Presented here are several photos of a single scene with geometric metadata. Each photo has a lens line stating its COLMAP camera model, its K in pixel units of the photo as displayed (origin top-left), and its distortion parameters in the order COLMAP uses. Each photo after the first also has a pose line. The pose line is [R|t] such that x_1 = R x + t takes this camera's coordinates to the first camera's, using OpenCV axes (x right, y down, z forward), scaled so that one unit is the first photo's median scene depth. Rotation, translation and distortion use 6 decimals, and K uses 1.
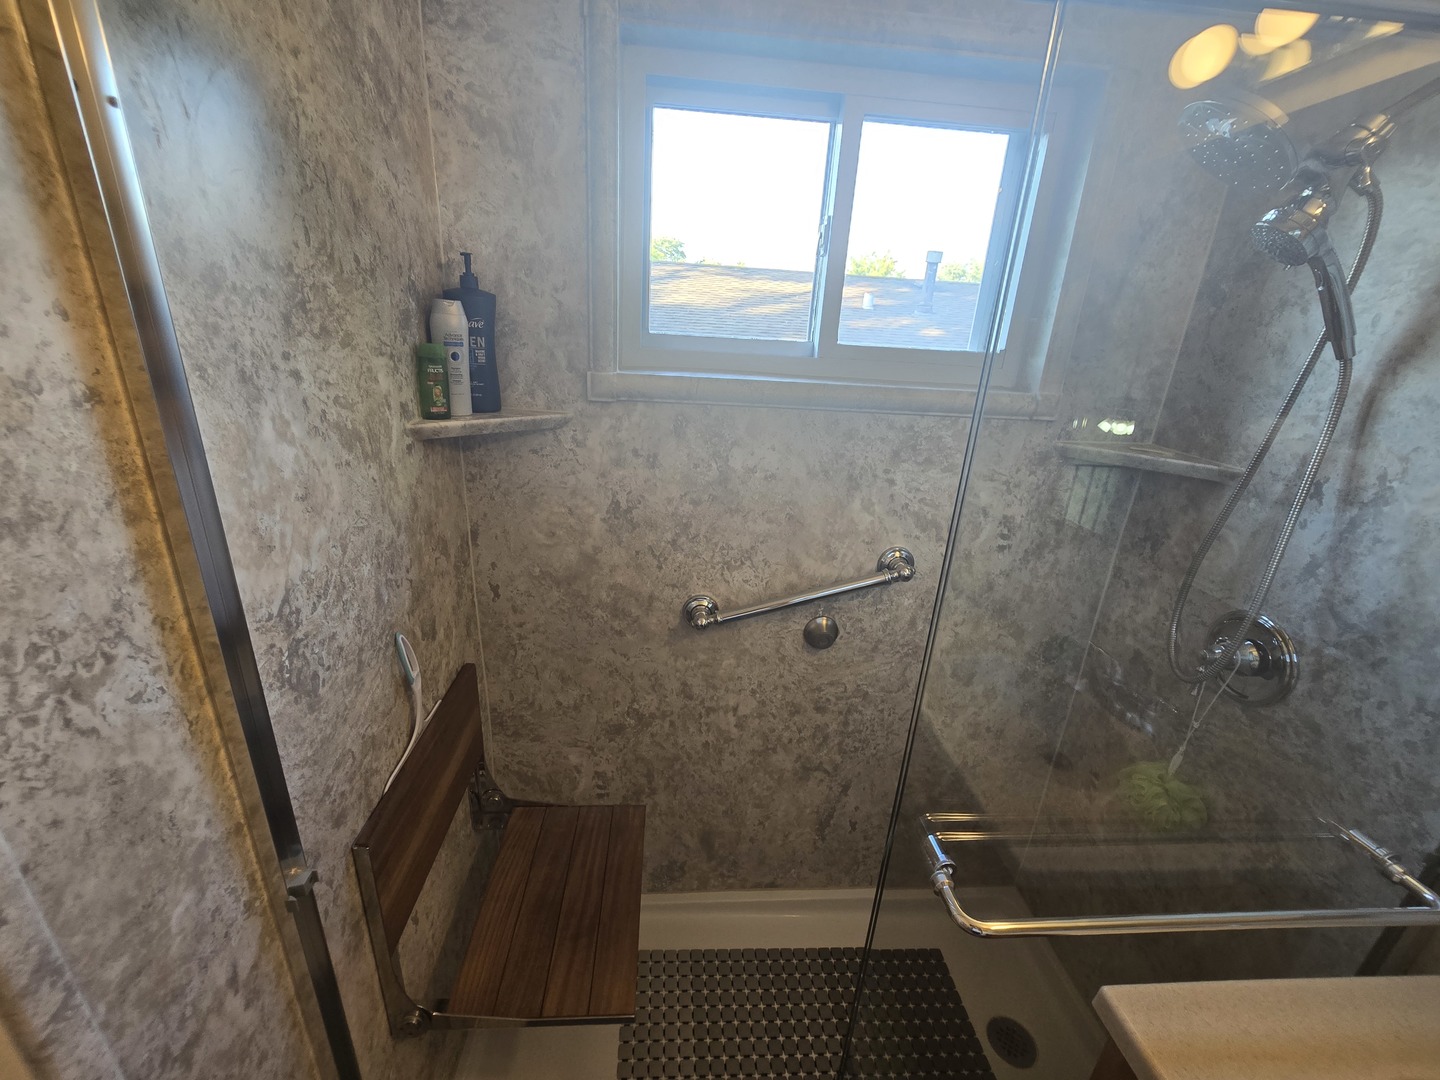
lens RADIAL K [[587.3, 0, 729.7], [0, 587.3, 533.6], [0, 0, 1]] dist [-0.000936, 0.000050]
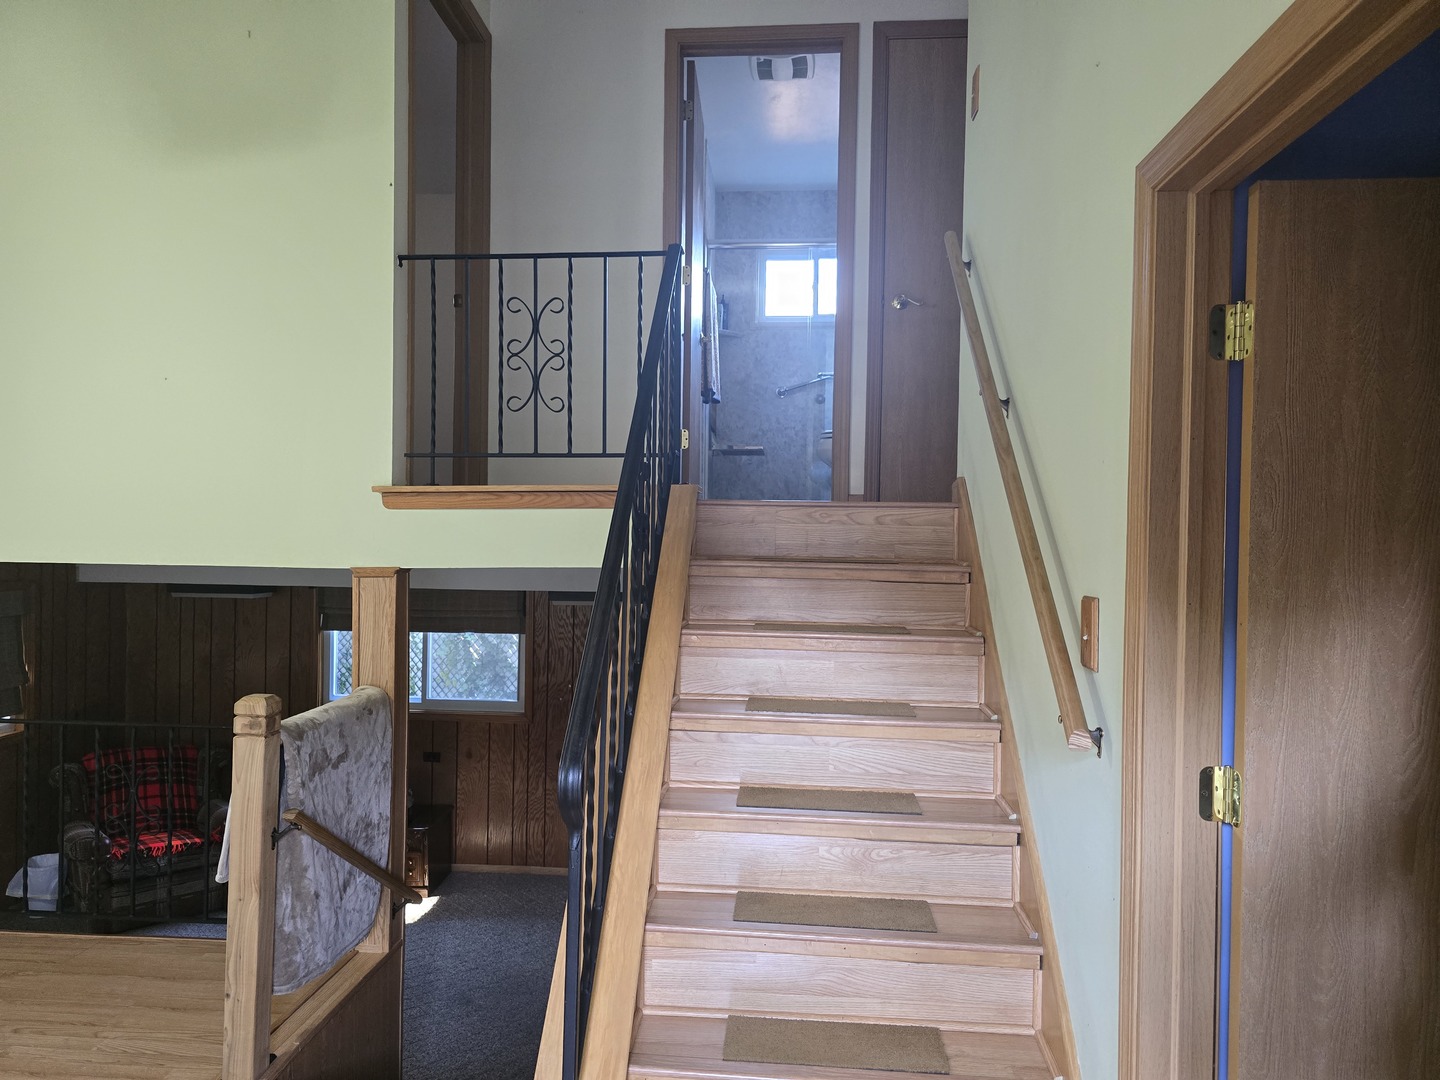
lens RADIAL K [[951.7, 0, 716.2], [0, 951.7, 540.6], [0, 0, 1]] dist [0.021935, -0.017706]
pose [[0.985725, -0.043234, -0.162715, 0.427660], [-0.013173, 0.943698, -0.330547, 2.739875], [0.167845, 0.327972, 0.929657, -3.803719]]
